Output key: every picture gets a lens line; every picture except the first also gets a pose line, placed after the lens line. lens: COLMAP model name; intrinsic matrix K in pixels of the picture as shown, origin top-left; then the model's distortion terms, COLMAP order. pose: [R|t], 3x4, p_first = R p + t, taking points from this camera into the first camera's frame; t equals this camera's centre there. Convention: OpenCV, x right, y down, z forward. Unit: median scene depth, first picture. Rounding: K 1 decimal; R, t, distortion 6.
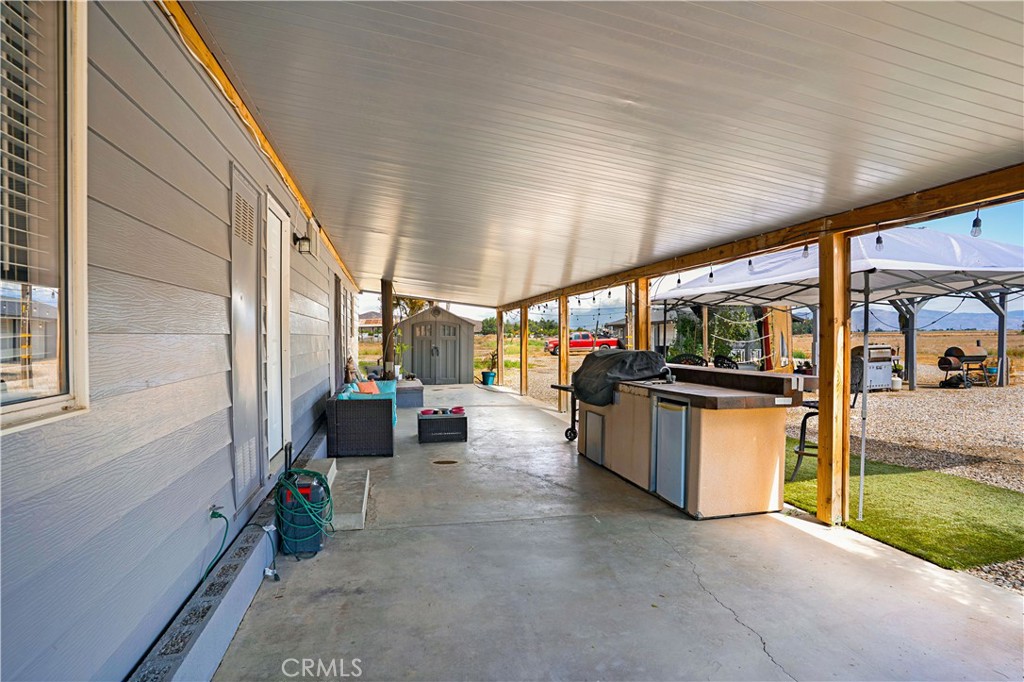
lens RADIAL K [[503.5, 0, 512.0], [0, 503.5, 341.0], [0, 0, 1]] dist [-0.000375, 0.000372]
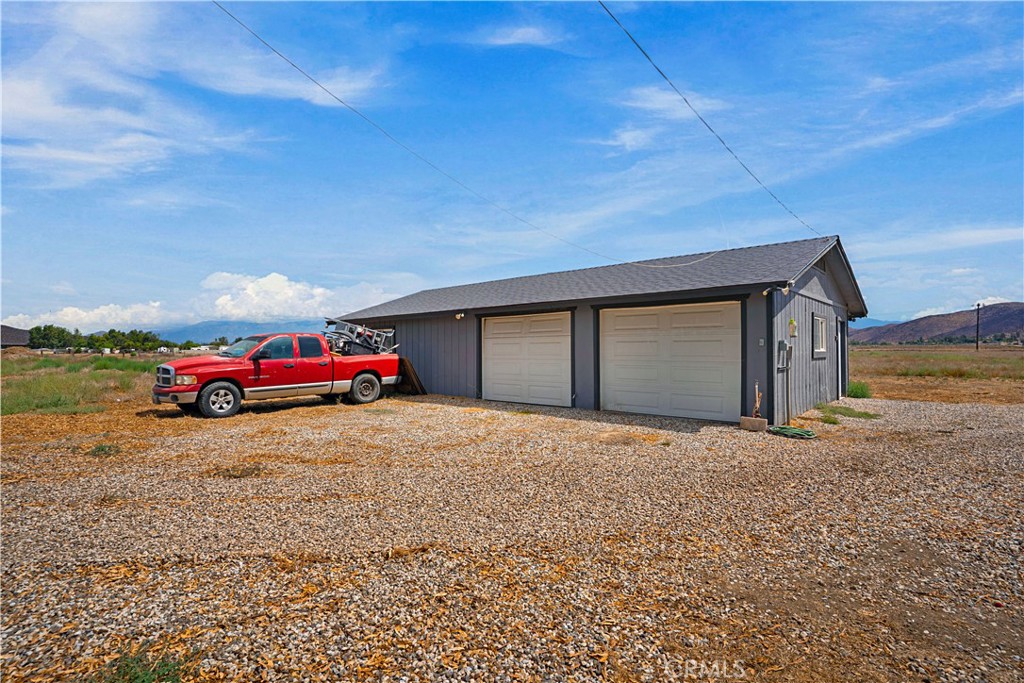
lens RADIAL K [[510.1, 0, 512.0], [0, 510.1, 341.5], [0, 0, 1]] dist [-0.019396, 0.000129]
pose [[0.761767, 0.015120, 0.647675, 0.064472], [0.004174, 0.999592, -0.028245, -0.006445], [-0.647838, 0.024220, 0.761393, 1.238953]]
